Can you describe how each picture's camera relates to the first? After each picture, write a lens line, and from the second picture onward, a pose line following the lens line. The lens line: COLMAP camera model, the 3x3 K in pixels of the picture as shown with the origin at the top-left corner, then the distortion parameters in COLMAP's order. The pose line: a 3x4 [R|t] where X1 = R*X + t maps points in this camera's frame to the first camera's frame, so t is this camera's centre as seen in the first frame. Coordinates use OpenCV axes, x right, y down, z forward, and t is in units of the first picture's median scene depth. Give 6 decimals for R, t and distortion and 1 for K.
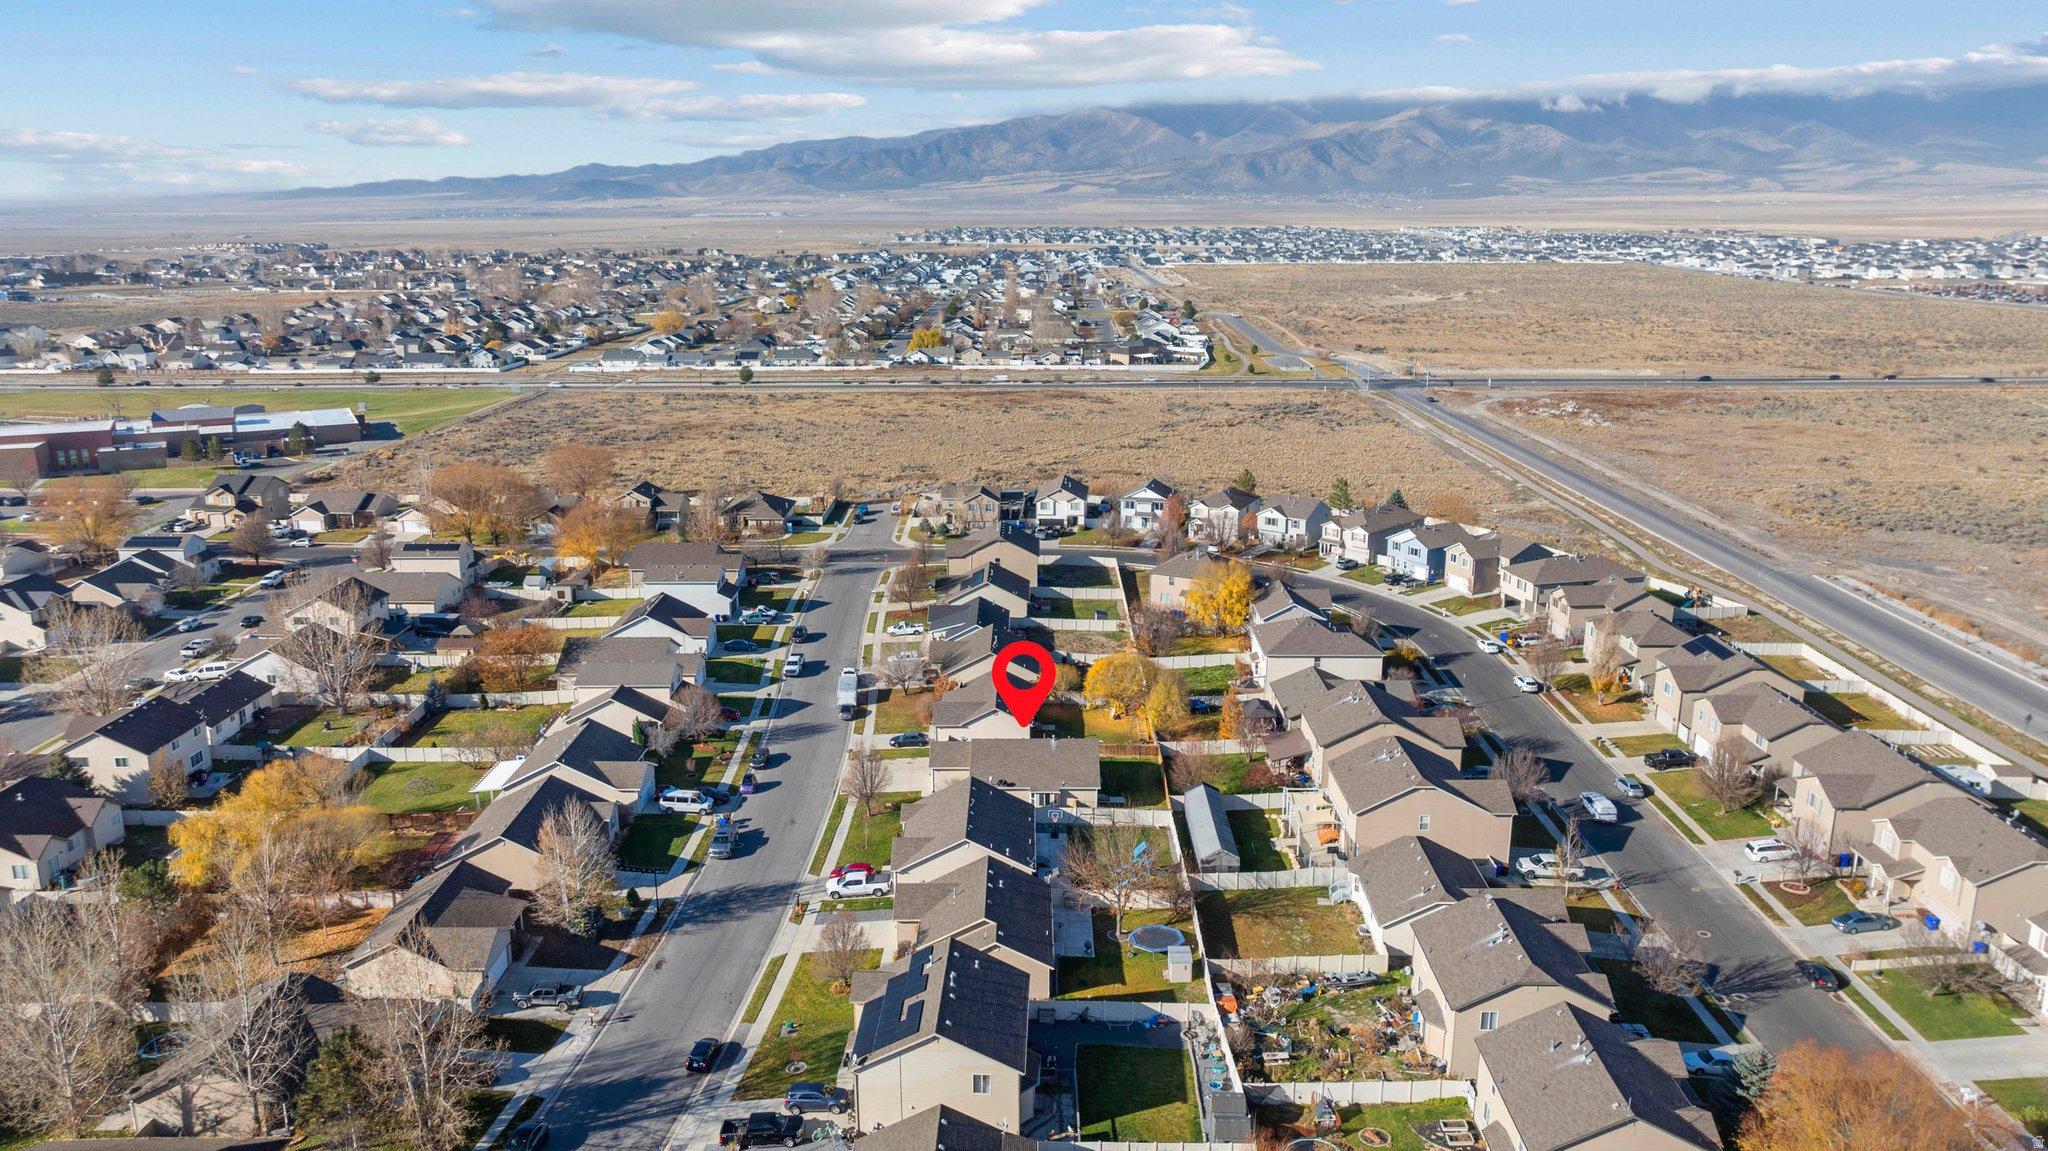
lens RADIAL K [[1451.1, 0, 1026.1], [0, 1451.1, 542.5], [0, 0, 1]] dist [-0.030560, 0.035238]
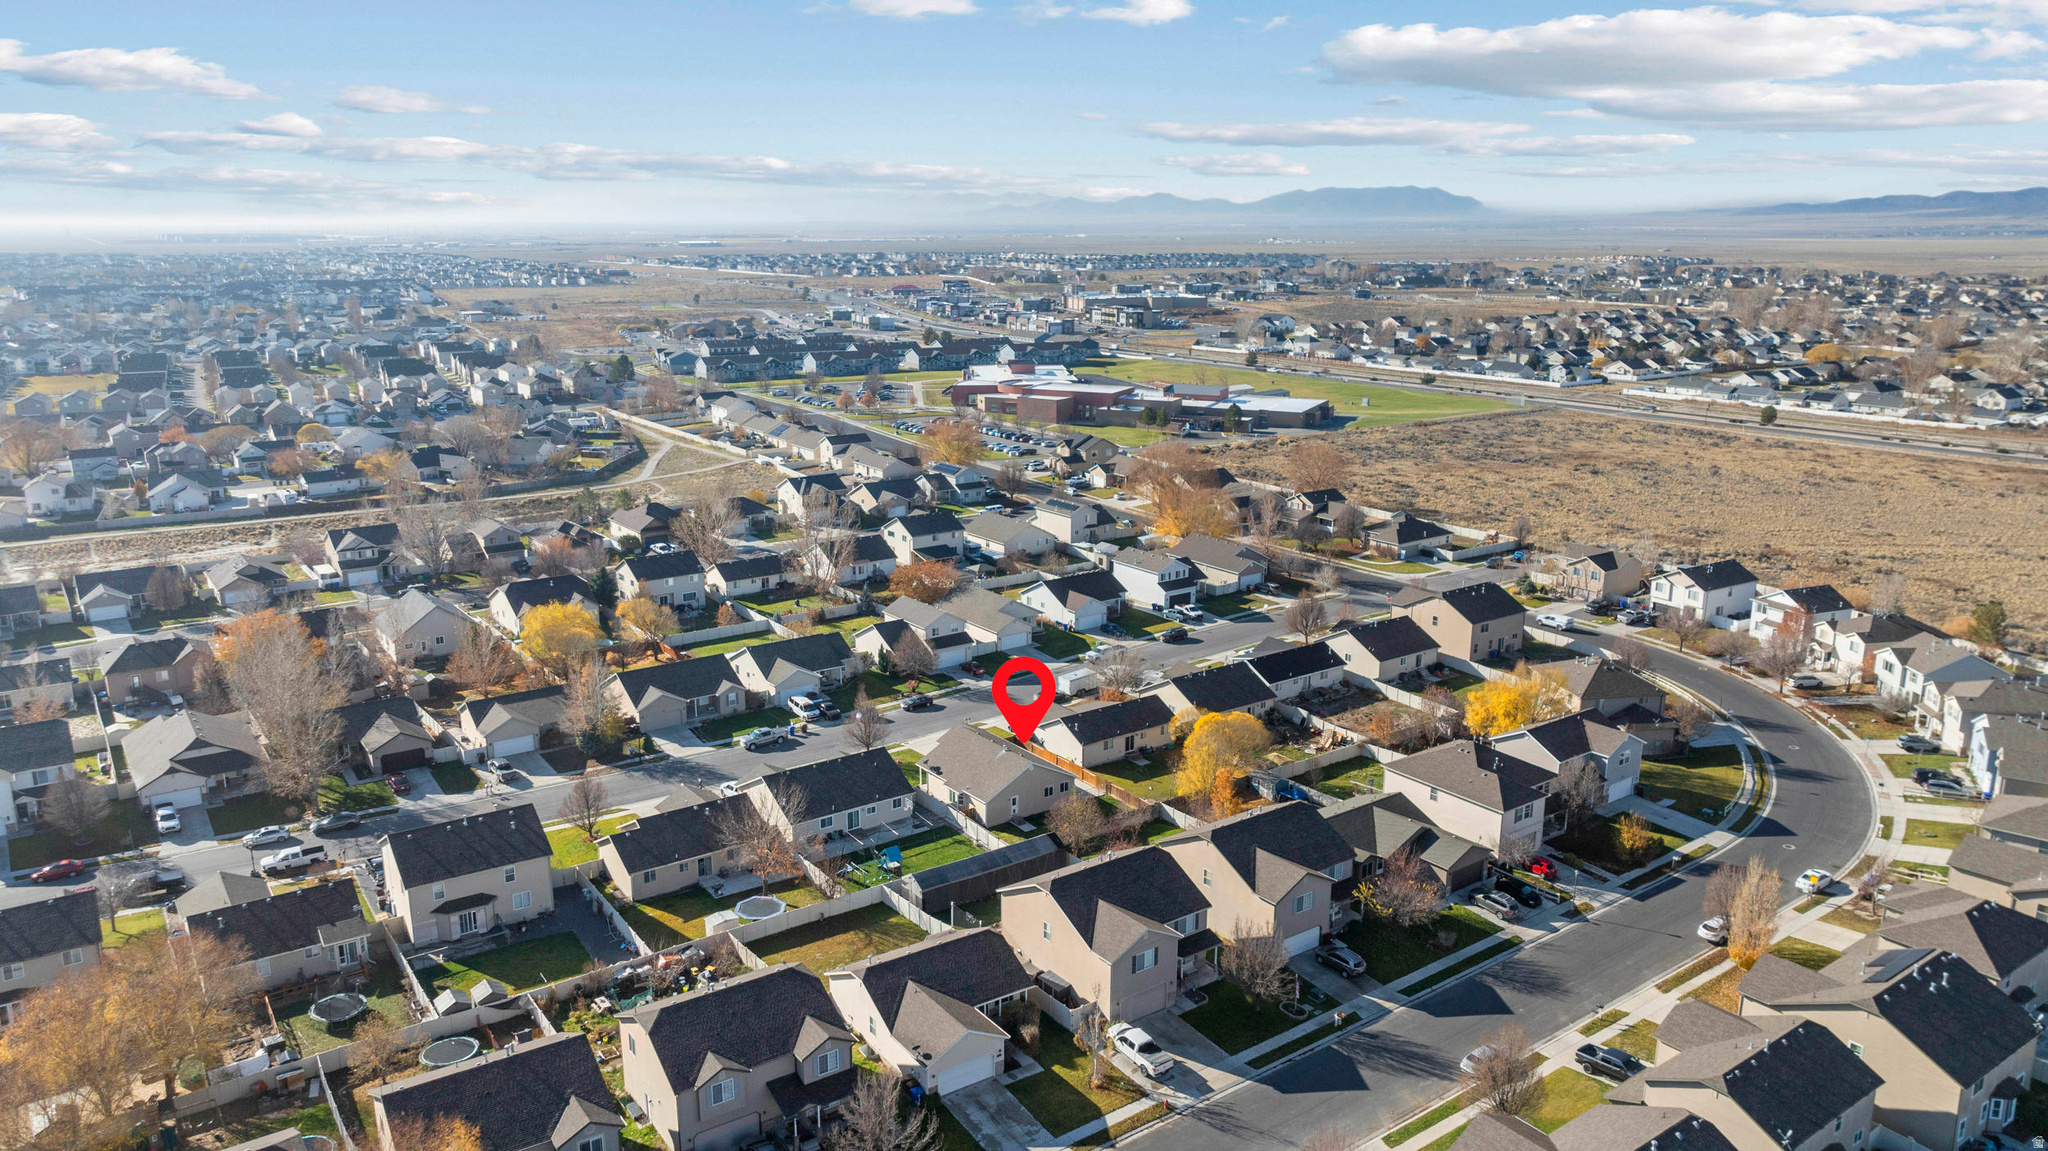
lens RADIAL K [[1443.6, 0, 1025.6], [0, 1443.6, 570.2], [0, 0, 1]] dist [-0.014553, -0.002653]
pose [[0.590640, 0.194245, -0.783207, 0.237261], [-0.186913, 0.977131, 0.101383, -0.027280], [0.784989, 0.086511, 0.613440, 0.114380]]
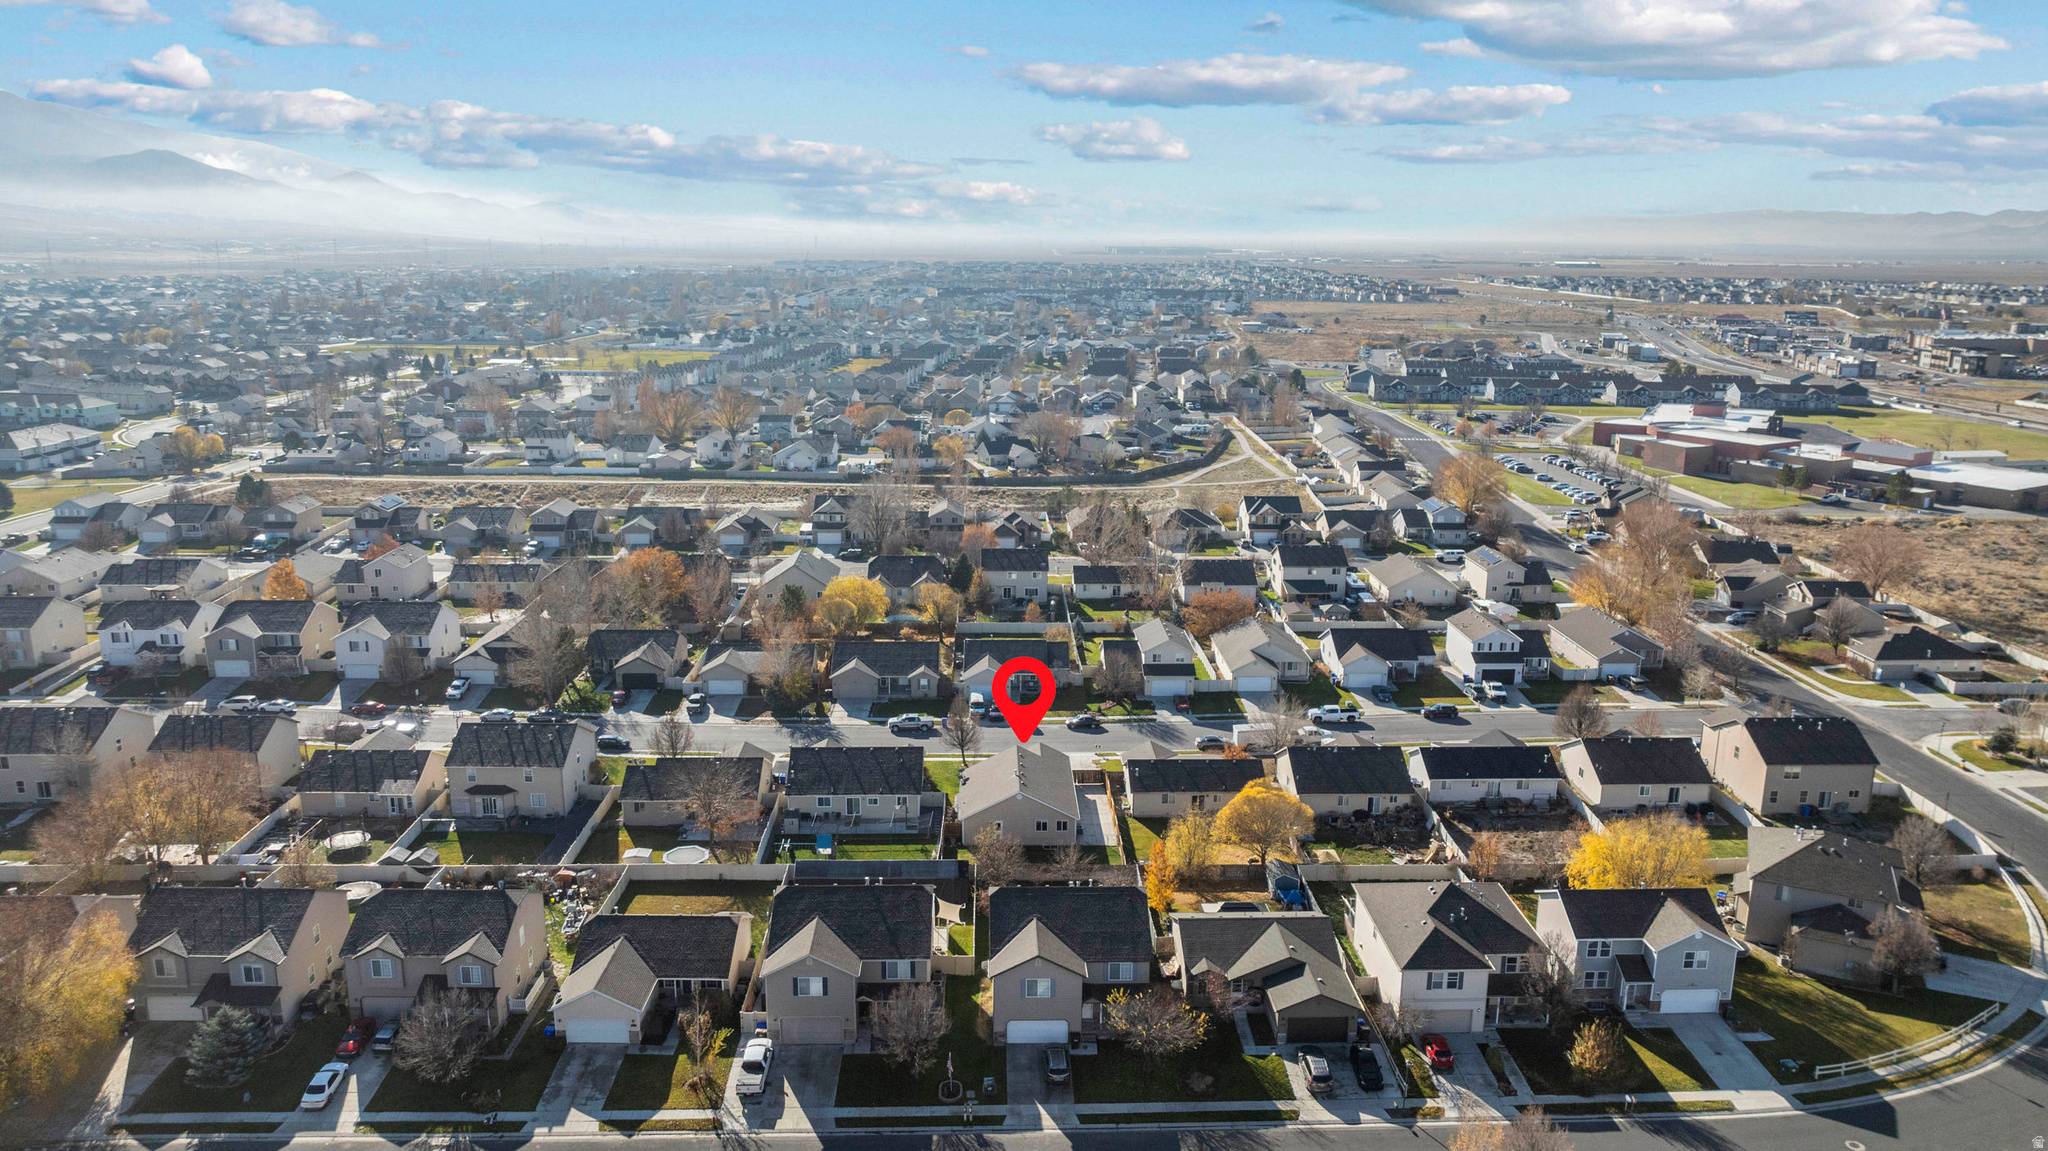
lens RADIAL K [[1443.6, 0, 1025.6], [0, 1443.6, 570.2], [0, 0, 1]] dist [-0.014553, -0.002653]
pose [[0.031425, 0.230171, -0.972643, 0.283067], [-0.235718, 0.947381, 0.216577, -0.063001], [0.971313, 0.222463, 0.084027, 0.266880]]
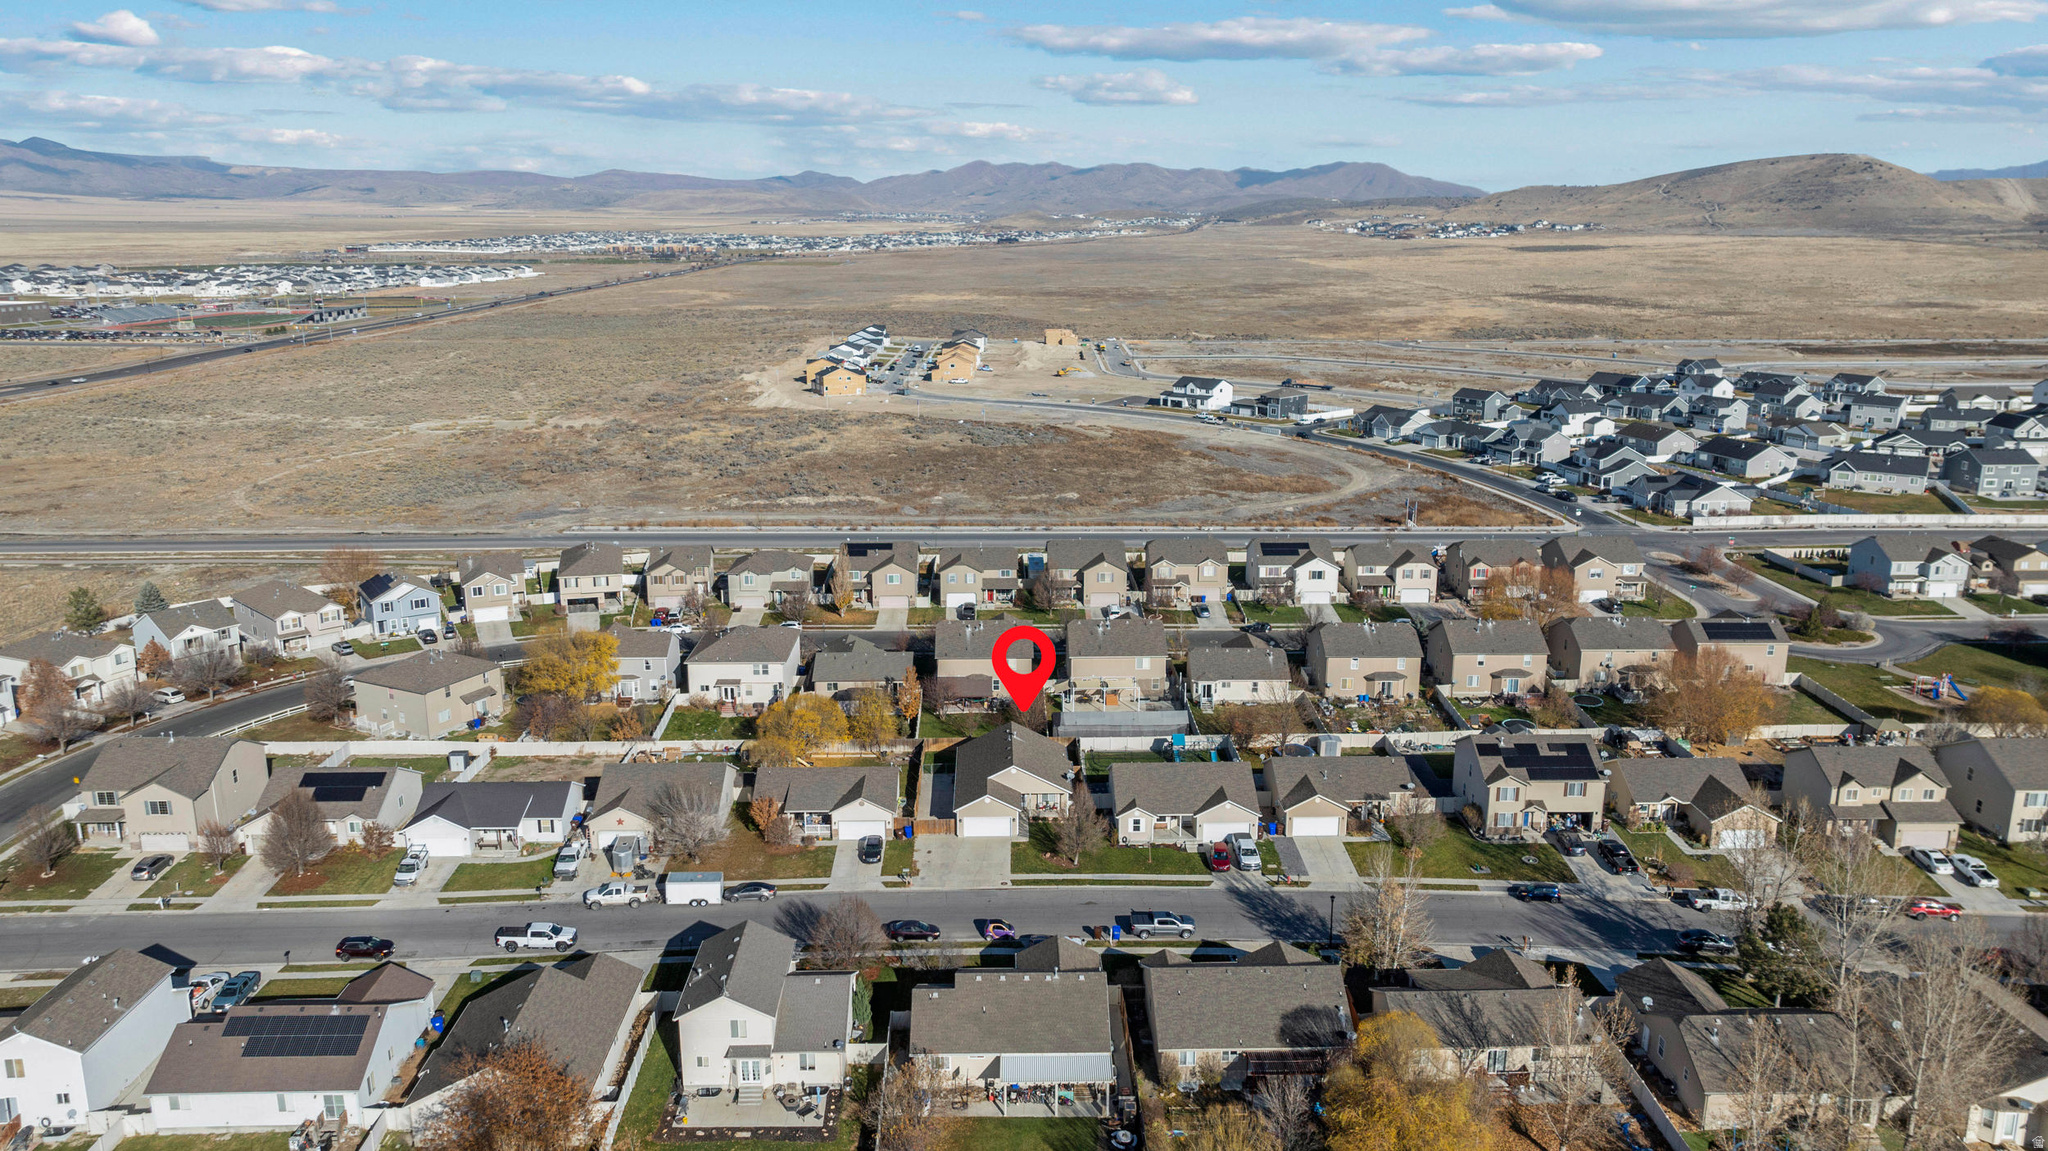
lens RADIAL K [[1459.3, 0, 1026.2], [0, 1459.3, 518.2], [0, 0, 1]] dist [-0.016084, -0.003063]
pose [[-0.025155, -0.202221, 0.979017, -0.289096], [0.228891, 0.952146, 0.202552, -0.066020], [-0.973127, 0.229184, 0.022335, 0.278879]]
